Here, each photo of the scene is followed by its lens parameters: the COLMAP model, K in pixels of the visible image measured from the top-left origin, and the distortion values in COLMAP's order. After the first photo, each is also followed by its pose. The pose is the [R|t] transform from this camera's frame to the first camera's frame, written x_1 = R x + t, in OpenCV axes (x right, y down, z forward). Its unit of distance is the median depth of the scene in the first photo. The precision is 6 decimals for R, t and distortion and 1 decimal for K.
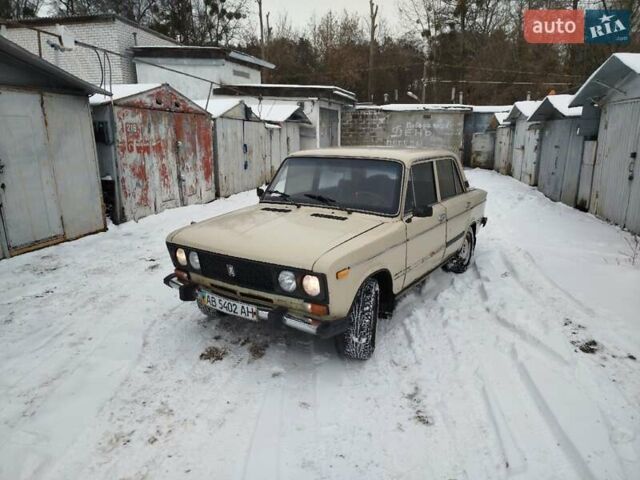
lens RADIAL K [[449.3, 0, 319.0], [0, 449.3, 252.8], [0, 0, 1]] dist [0.021531, 0.000165]
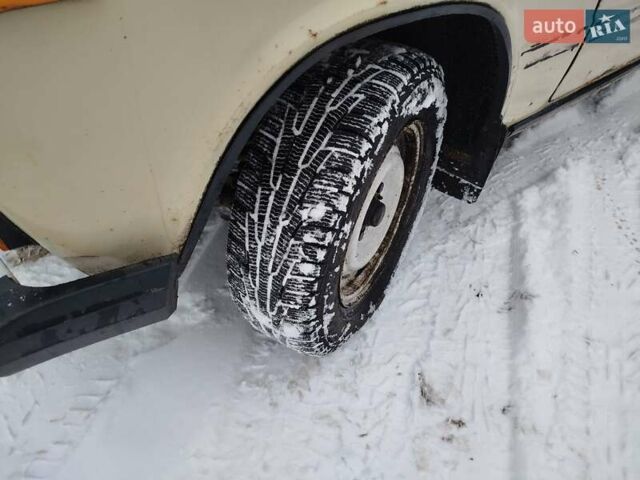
lens RADIAL K [[448.4, 0, 320.0], [0, 448.4, 240.0], [0, 0, 1]] dist [0.018175, -0.000541]
pose [[0.957631, 0.198749, -0.208428, 0.103795], [-0.080230, 0.879163, 0.469719, 0.028663], [0.276598, -0.433095, 0.857859, 0.562513]]
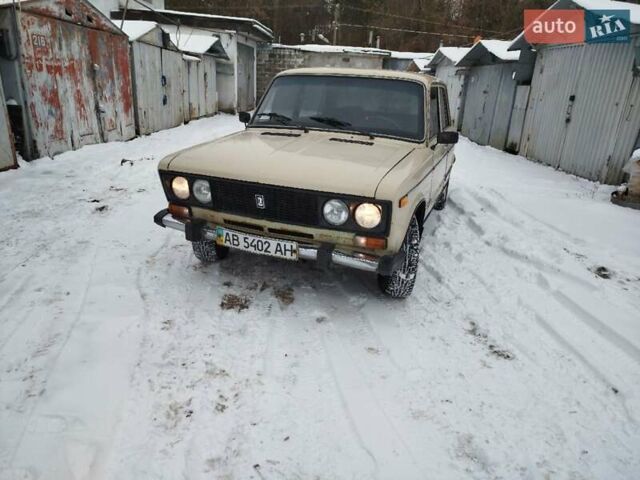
lens RADIAL K [[448.4, 0, 320.0], [0, 448.4, 240.0], [0, 0, 1]] dist [0.018175, -0.000541]
pose [[0.974043, -0.031586, 0.224147, -0.191973], [0.013146, 0.996439, 0.083287, 0.029646], [-0.225979, -0.078178, 0.970990, 0.114276]]
